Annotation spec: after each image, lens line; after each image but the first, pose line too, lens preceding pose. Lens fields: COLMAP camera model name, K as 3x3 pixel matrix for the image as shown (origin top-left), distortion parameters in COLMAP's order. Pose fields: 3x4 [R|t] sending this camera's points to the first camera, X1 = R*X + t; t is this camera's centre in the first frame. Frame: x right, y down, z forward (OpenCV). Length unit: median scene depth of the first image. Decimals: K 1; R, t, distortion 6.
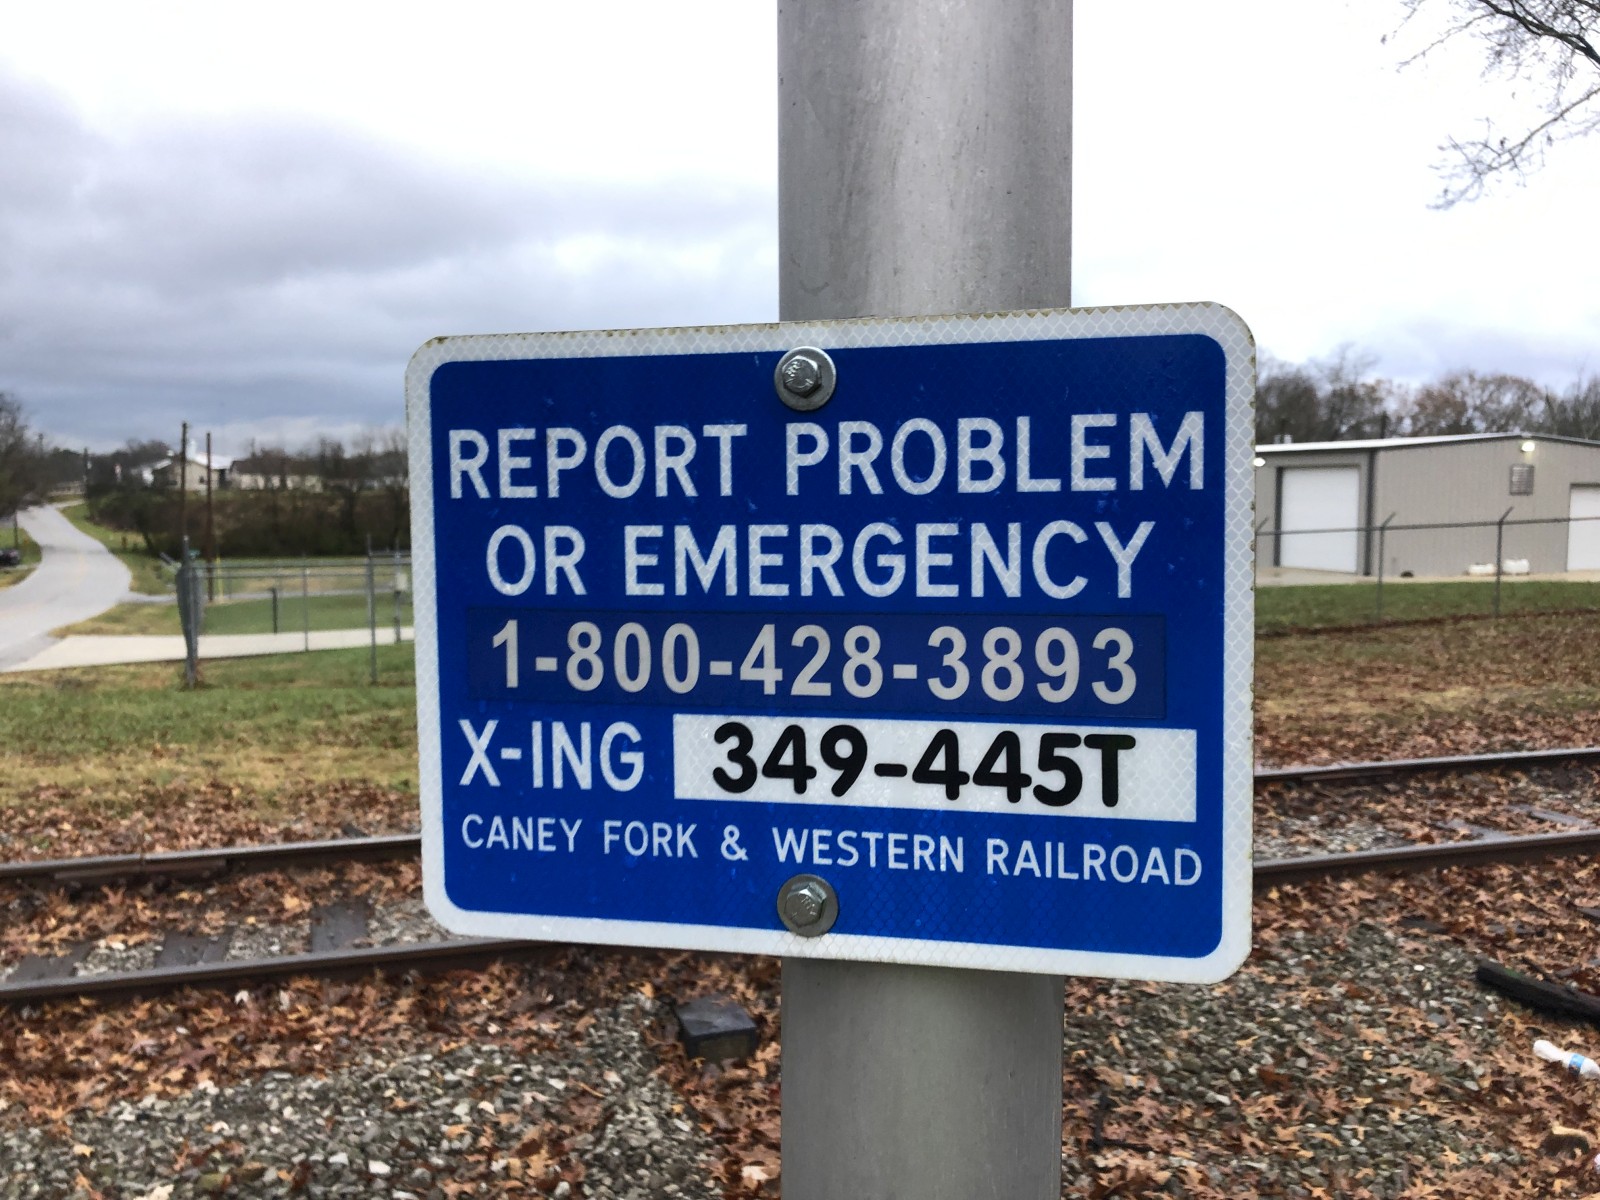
lens RADIAL K [[1290.1, 0, 801.0], [0, 1290.1, 605.2], [0, 0, 1]] dist [0.044864, -0.043390]
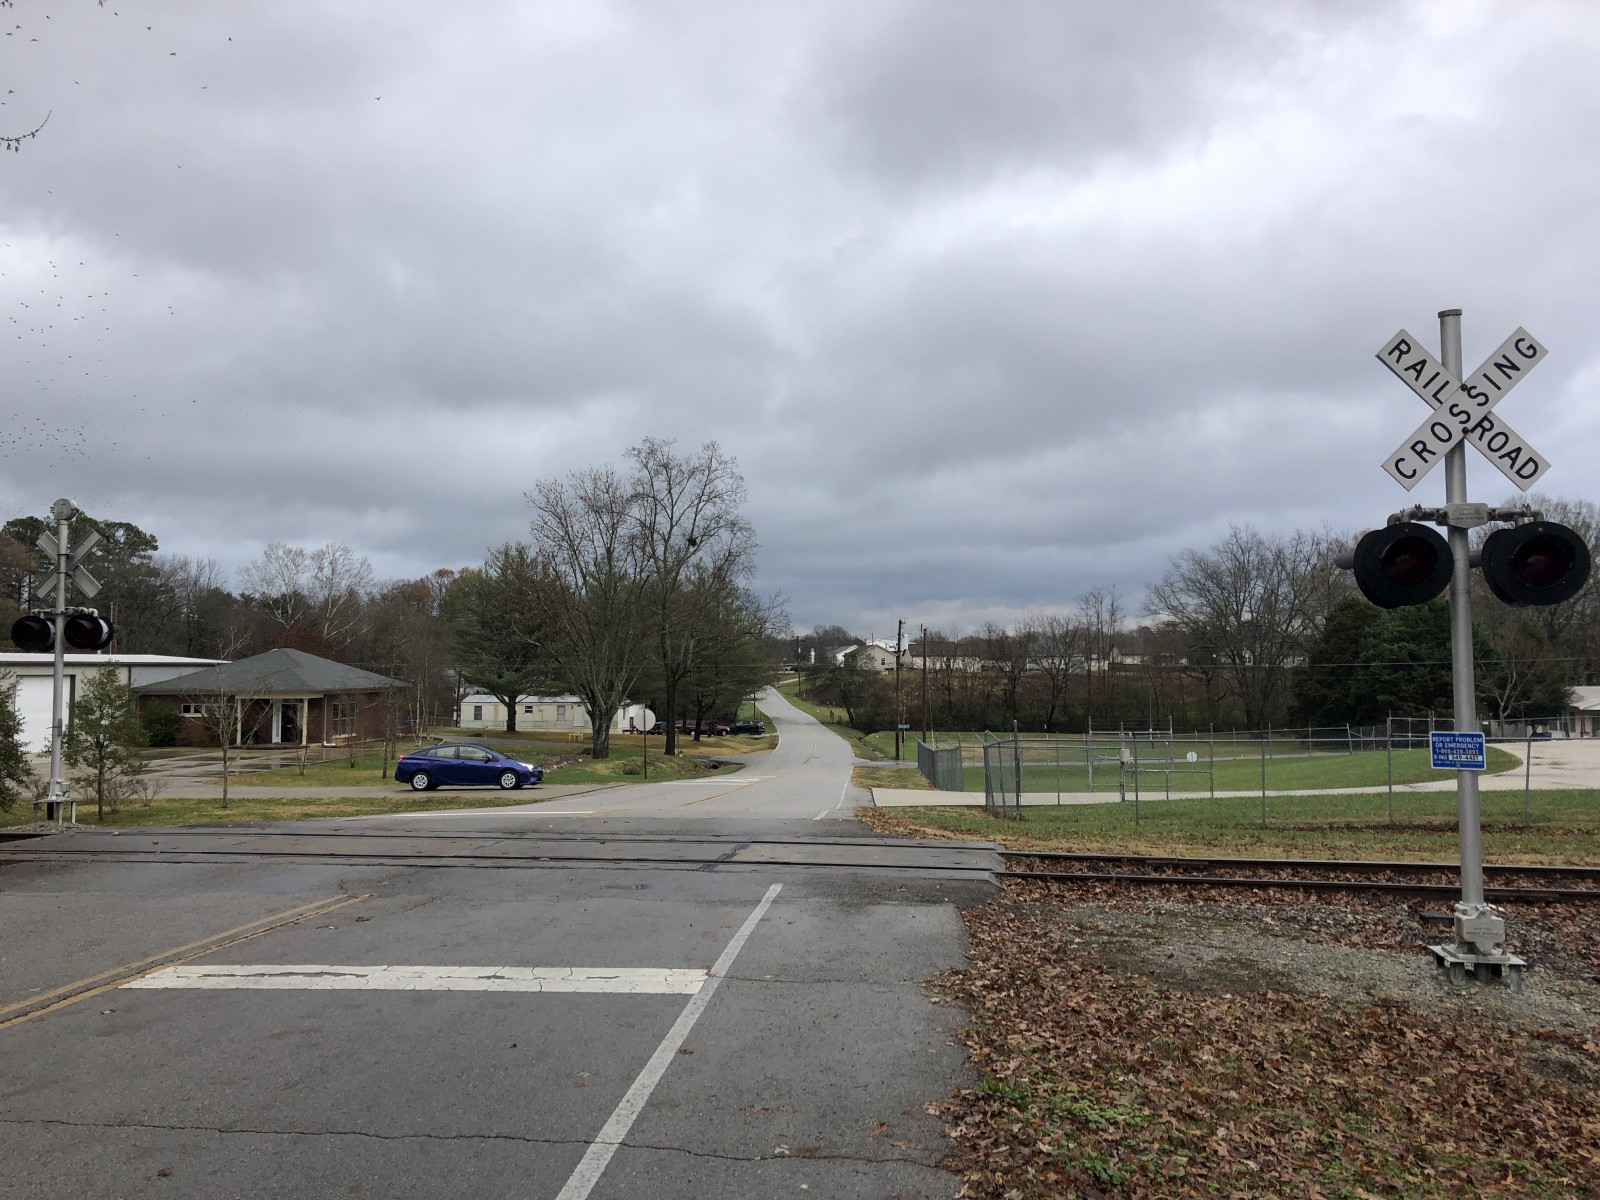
lens RADIAL K [[1290.1, 0, 797.1], [0, 1290.1, 574.0], [0, 0, 1]] dist [0.044864, -0.043390]
pose [[0.886312, -0.036355, -0.461659, 0.006404], [-0.037906, 0.987873, -0.150566, 0.014010], [0.461534, 0.150948, 0.874186, -0.399526]]
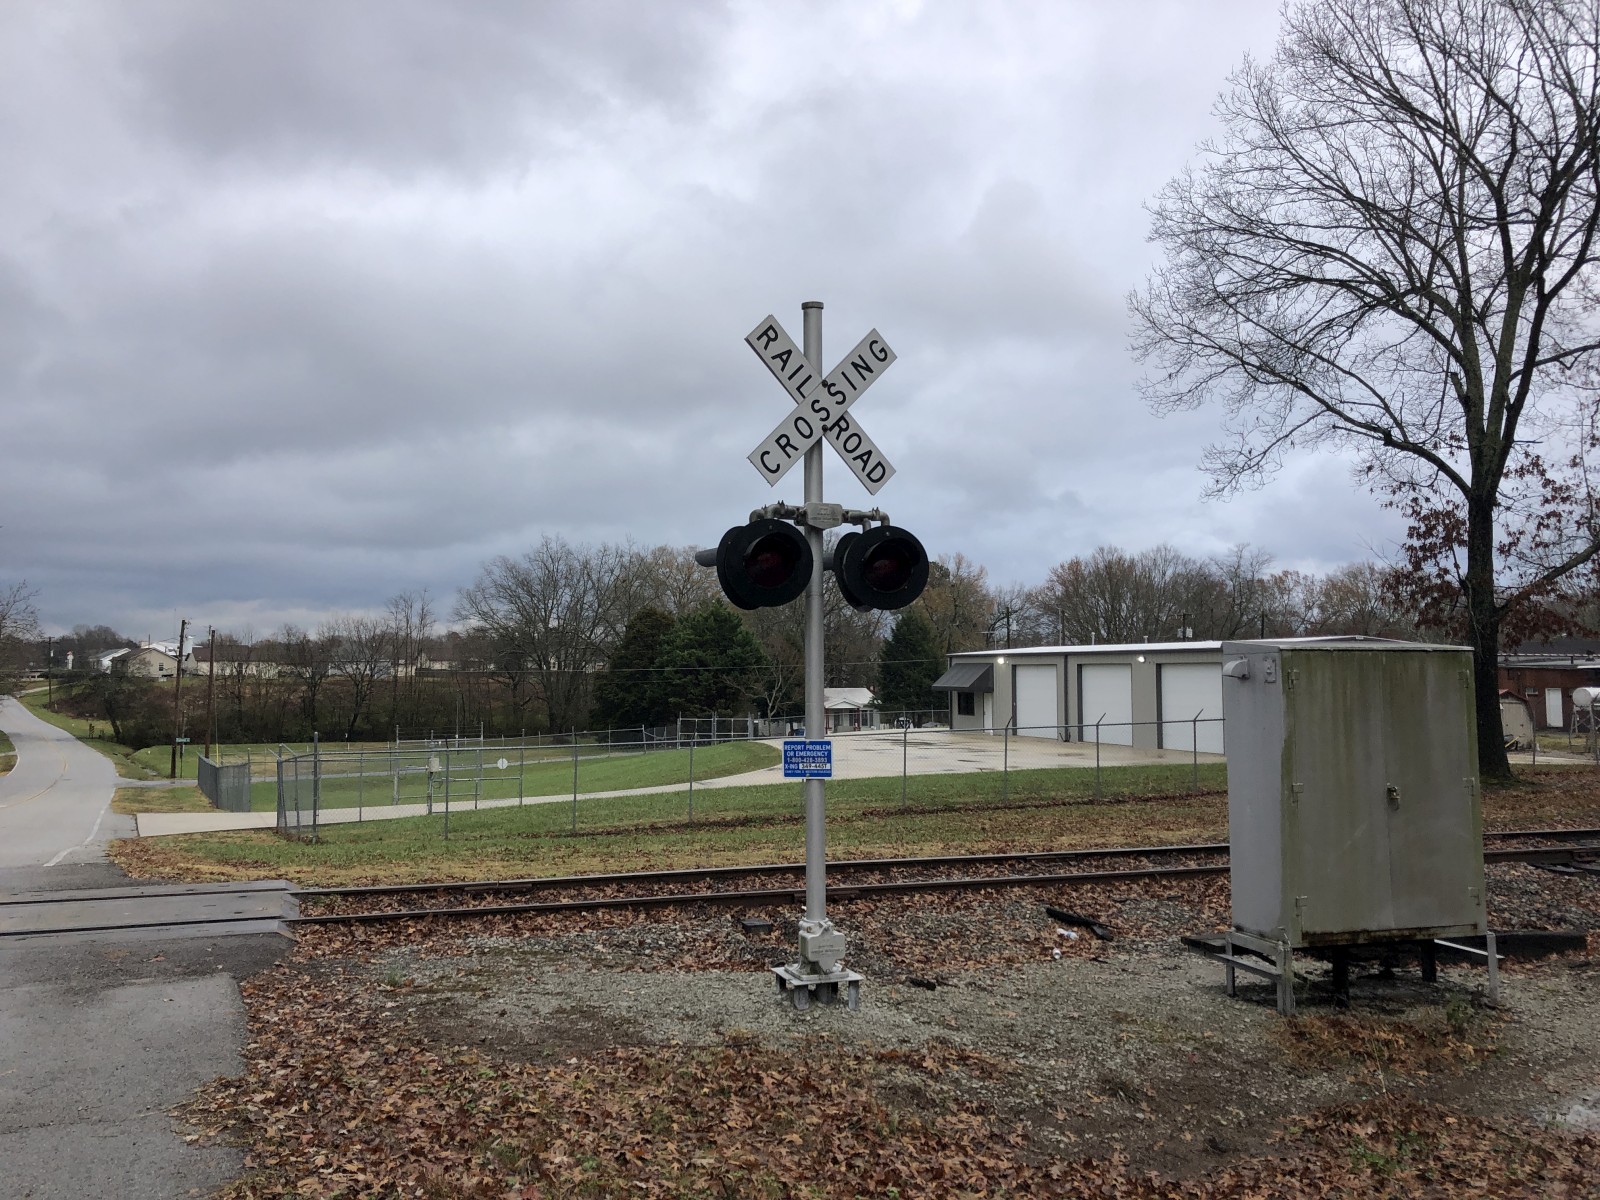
lens RADIAL K [[1290.1, 0, 786.3], [0, 1290.1, 570.9], [0, 0, 1]] dist [0.044864, -0.043390]
pose [[0.999480, 0.000343, 0.032239, -0.017184], [0.005007, 0.986160, -0.165719, 0.008282], [-0.031850, 0.165795, 0.985646, -0.336161]]
